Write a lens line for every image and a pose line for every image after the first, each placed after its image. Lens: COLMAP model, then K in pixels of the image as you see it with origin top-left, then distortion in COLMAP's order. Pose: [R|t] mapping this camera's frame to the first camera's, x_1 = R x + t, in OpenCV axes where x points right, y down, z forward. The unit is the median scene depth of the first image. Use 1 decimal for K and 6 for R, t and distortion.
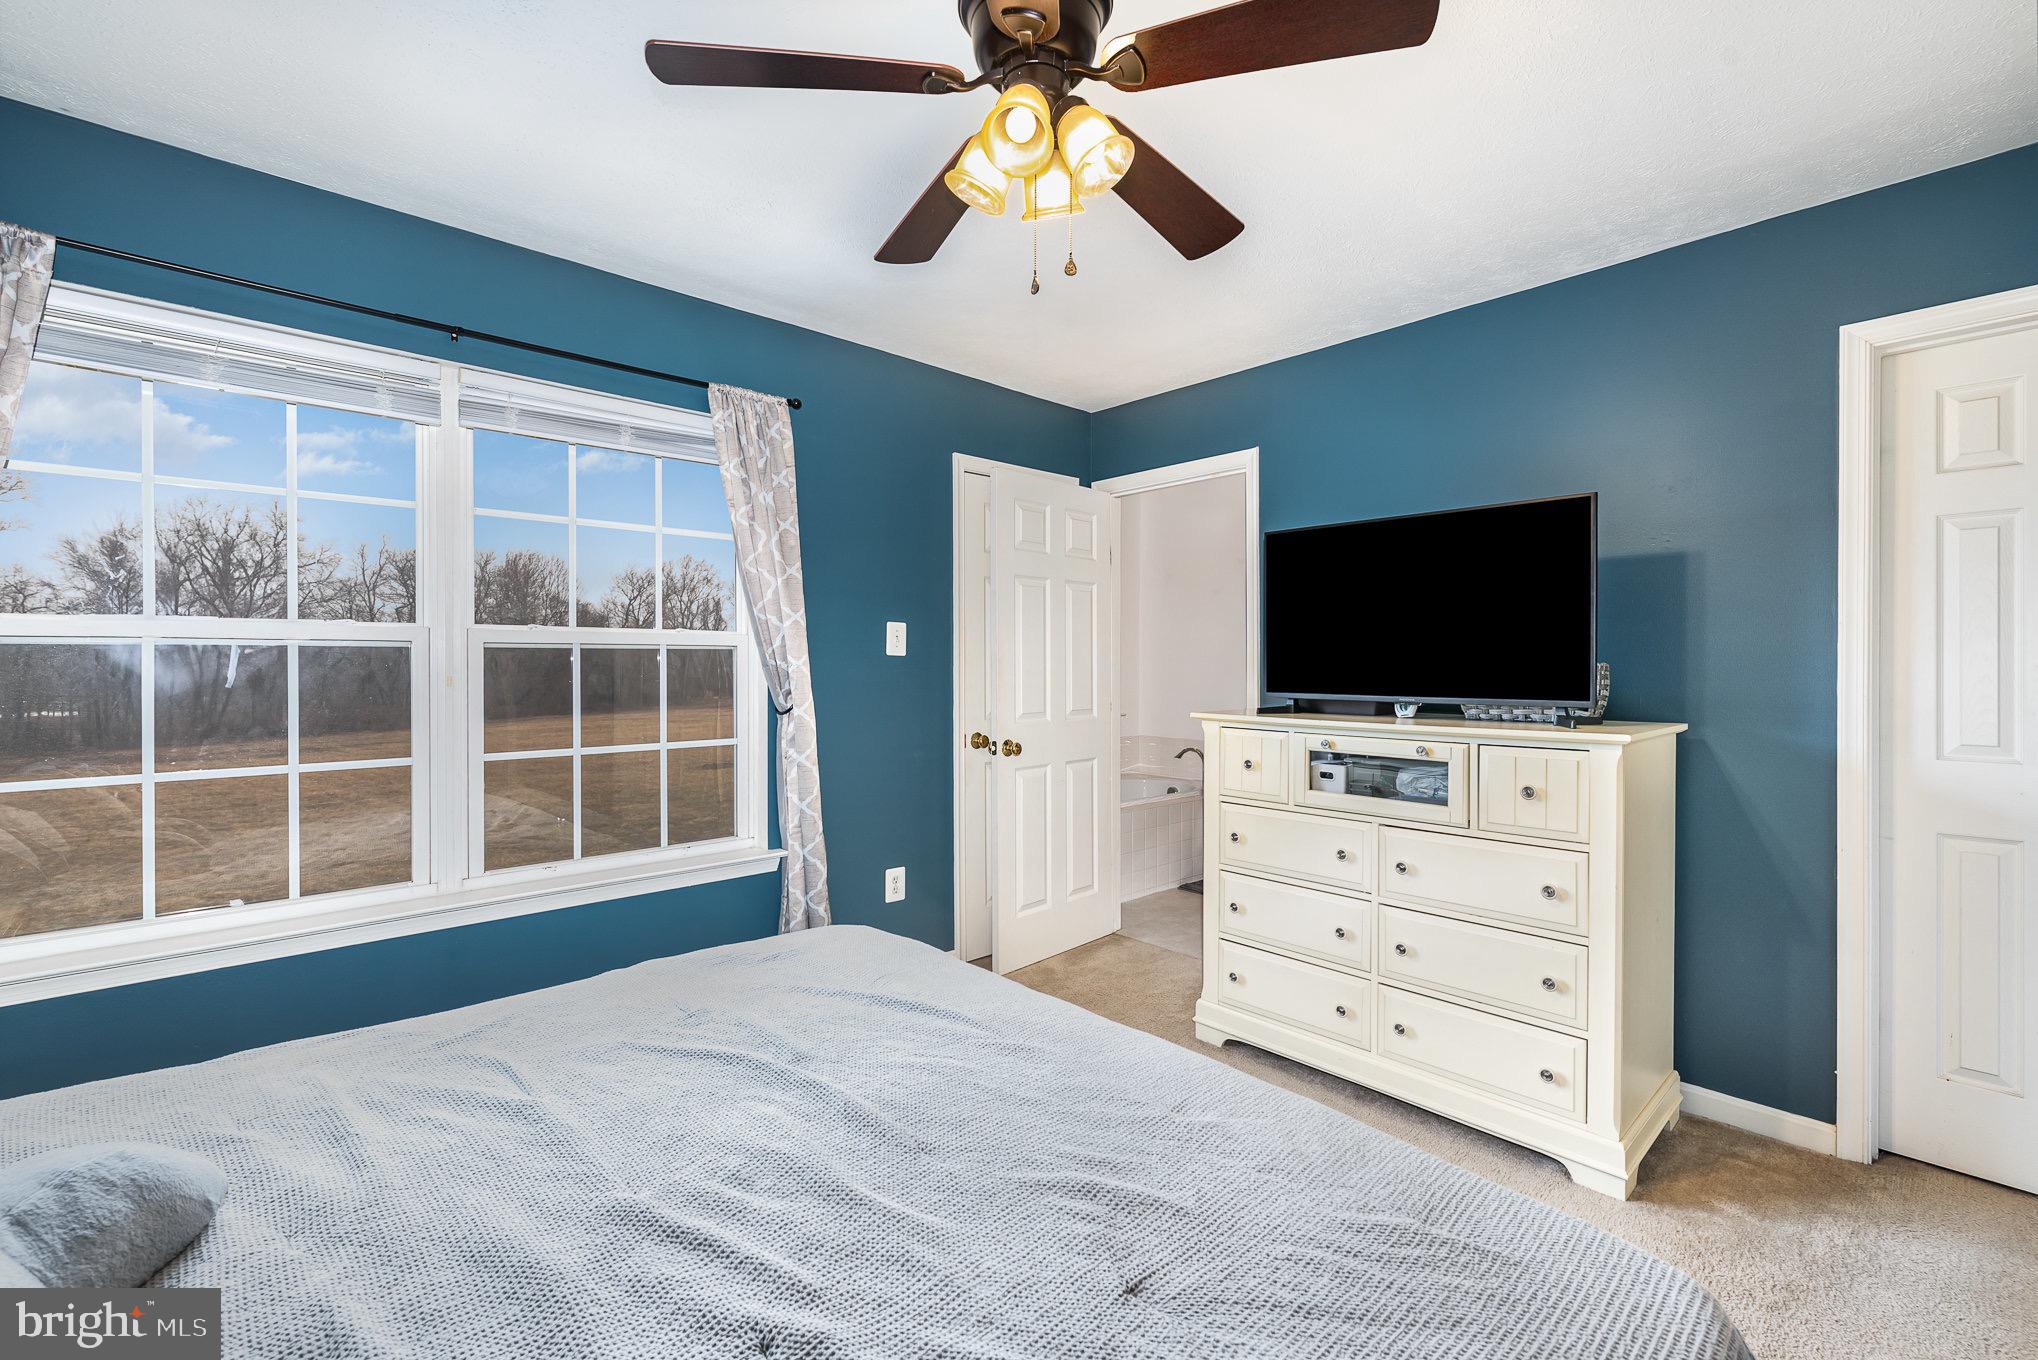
lens RADIAL K [[881.3, 0, 1011.5], [0, 881.3, 666.3], [0, 0, 1]] dist [0.001379, -0.000218]
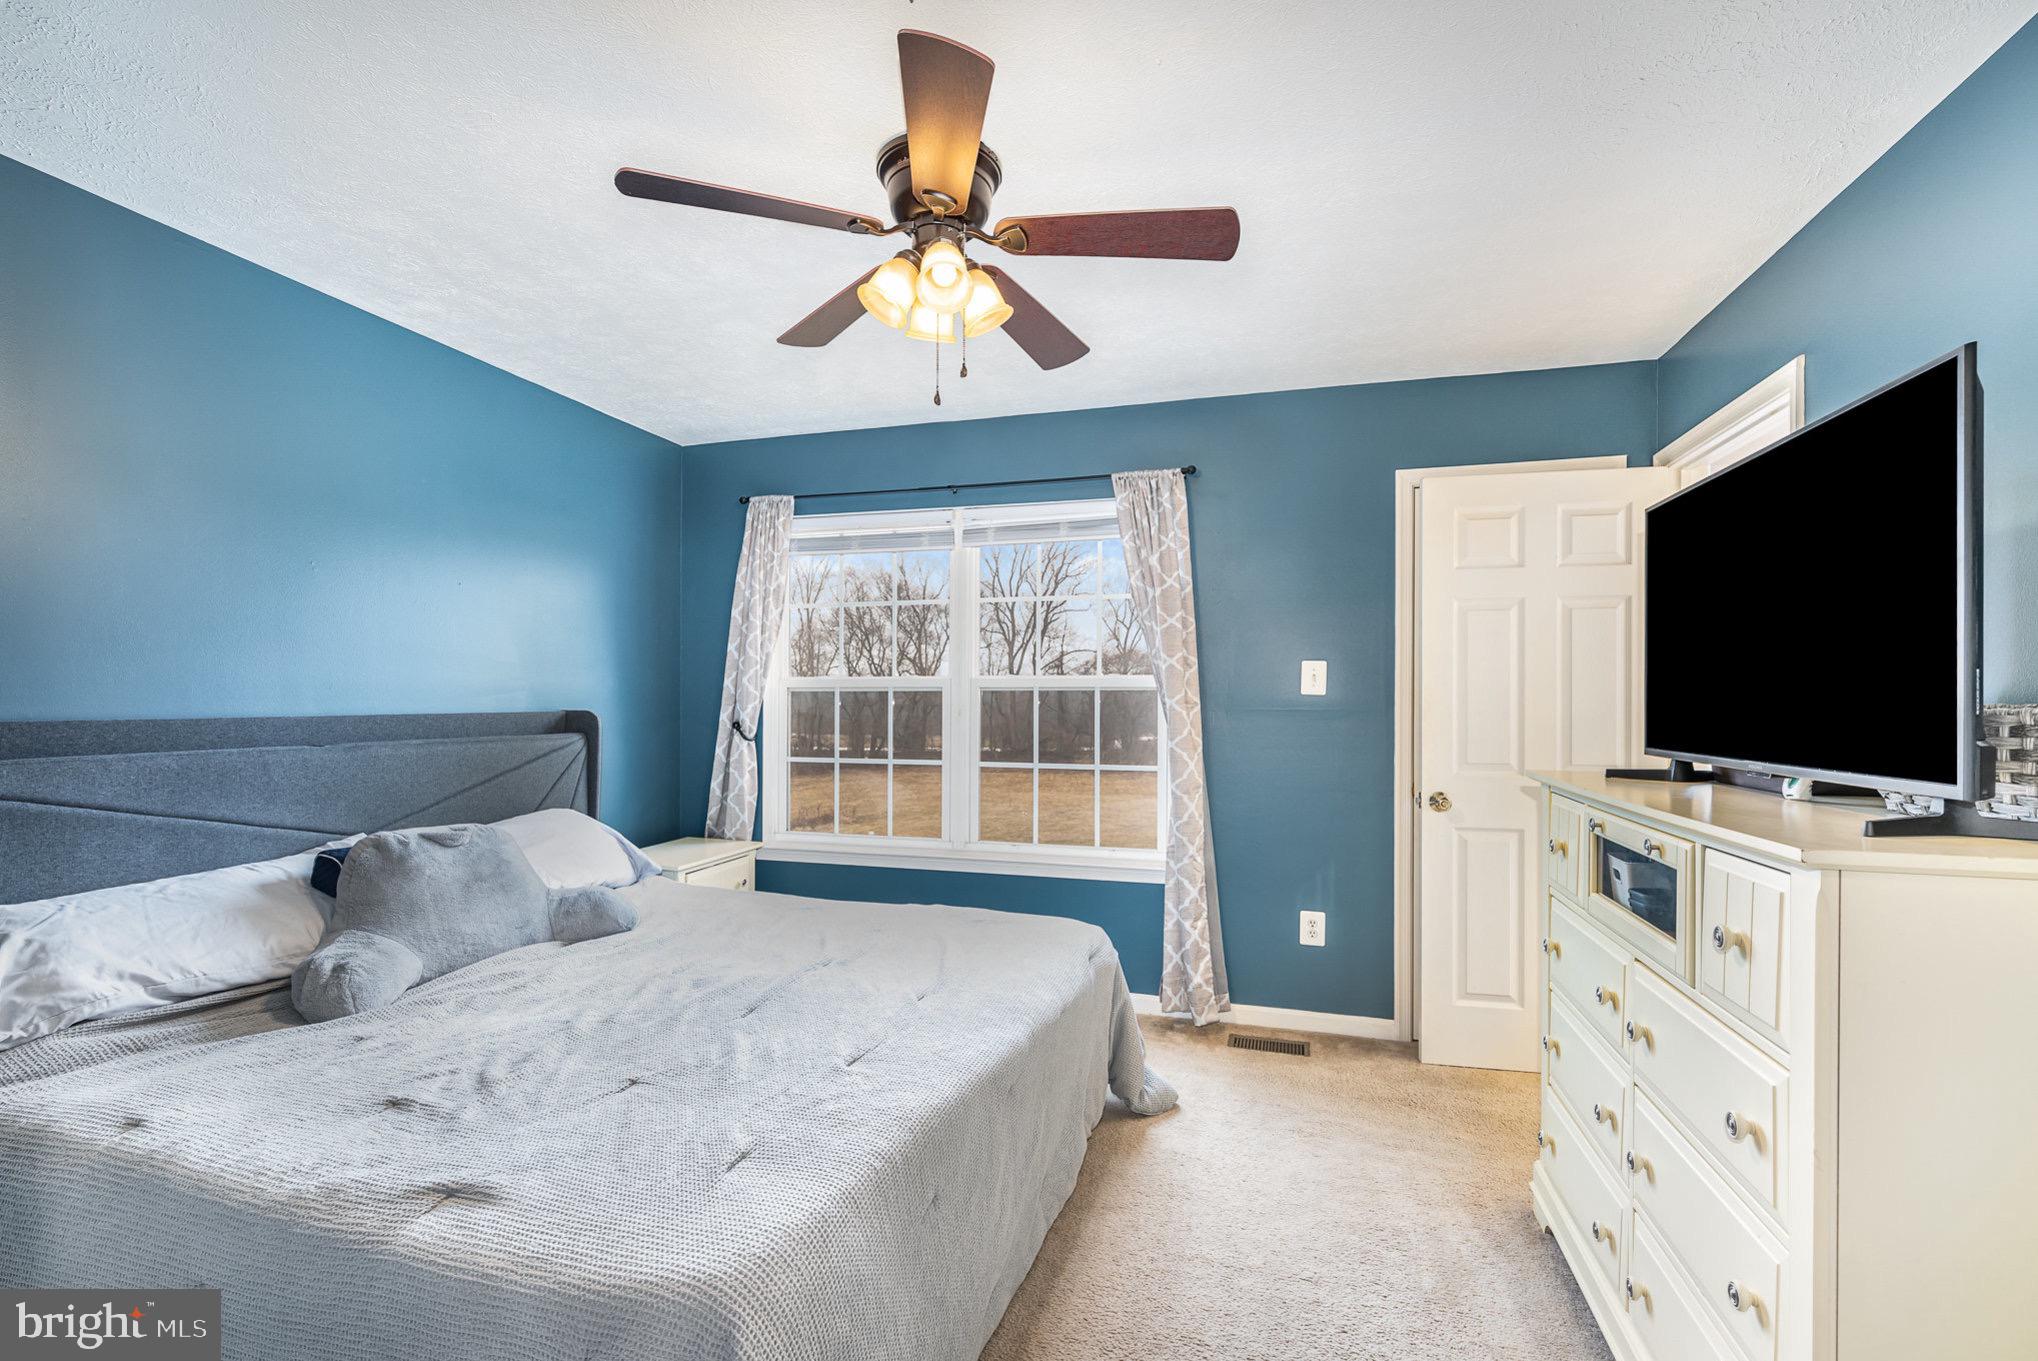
lens RADIAL K [[881.3, 0, 1018.3], [0, 881.3, 695.9], [0, 0, 1]] dist [0.001379, -0.000218]
pose [[0.512450, -0.001882, -0.858715, 0.648679], [-0.006879, 0.999957, -0.006296, -0.002569], [0.858690, 0.009134, 0.512415, 0.257881]]
